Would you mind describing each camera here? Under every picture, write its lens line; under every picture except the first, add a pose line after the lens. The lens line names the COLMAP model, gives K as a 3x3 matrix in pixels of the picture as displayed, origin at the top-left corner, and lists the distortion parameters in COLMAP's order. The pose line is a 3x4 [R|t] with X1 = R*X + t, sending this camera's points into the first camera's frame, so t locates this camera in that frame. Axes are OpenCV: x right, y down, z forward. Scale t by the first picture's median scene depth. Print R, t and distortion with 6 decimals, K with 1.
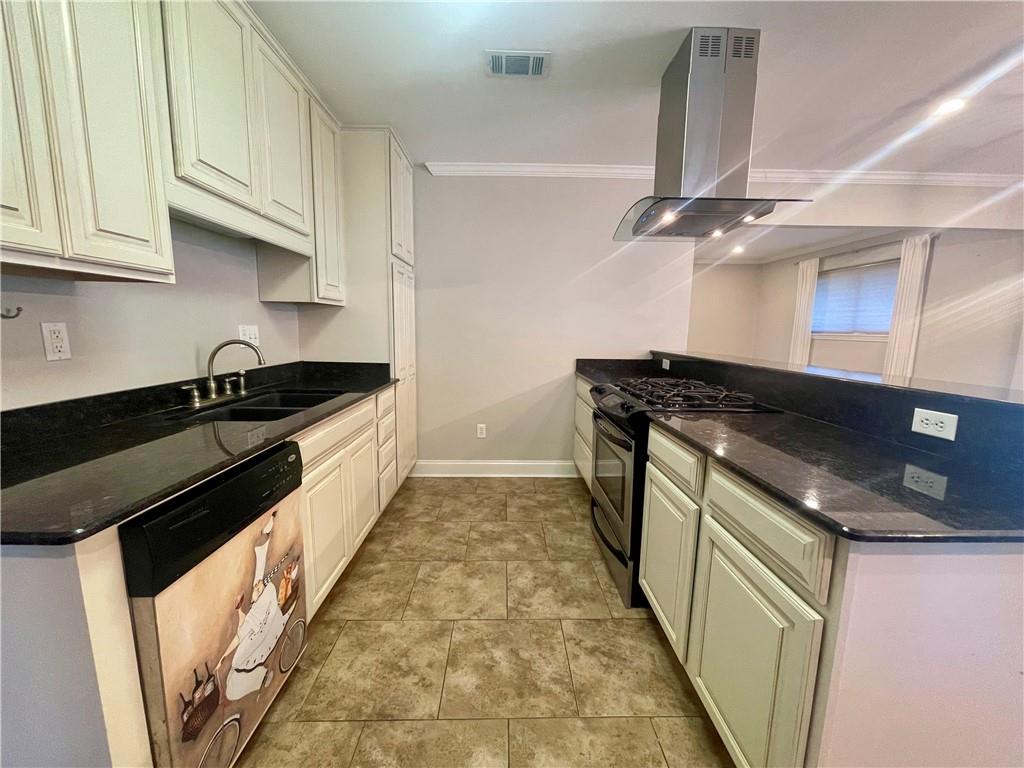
lens RADIAL K [[408.5, 0, 511.8], [0, 408.5, 391.0], [0, 0, 1]] dist [0.002264, 0.000068]
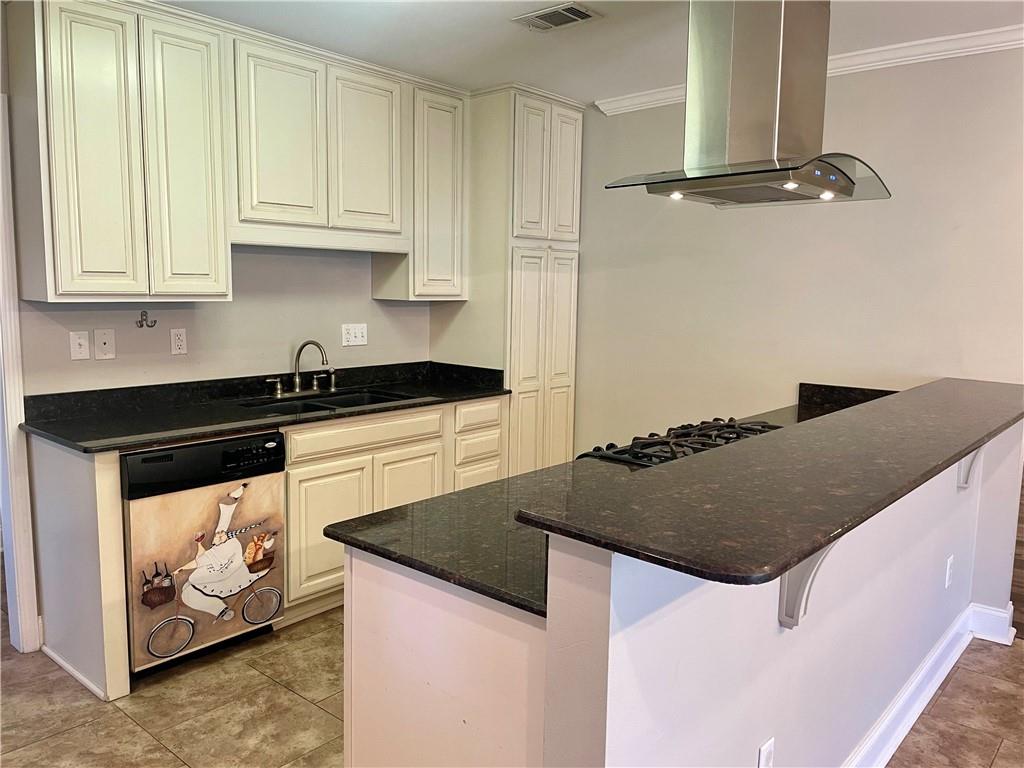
lens RADIAL K [[772.3, 0, 512.0], [0, 772.3, 384.0], [0, 0, 1]] dist [0.103662, -0.148915]
pose [[0.741204, 0.079435, -0.666563, 1.192560], [-0.105284, 0.994441, 0.001435, -0.073696], [0.662972, 0.069115, 0.745447, -0.200126]]
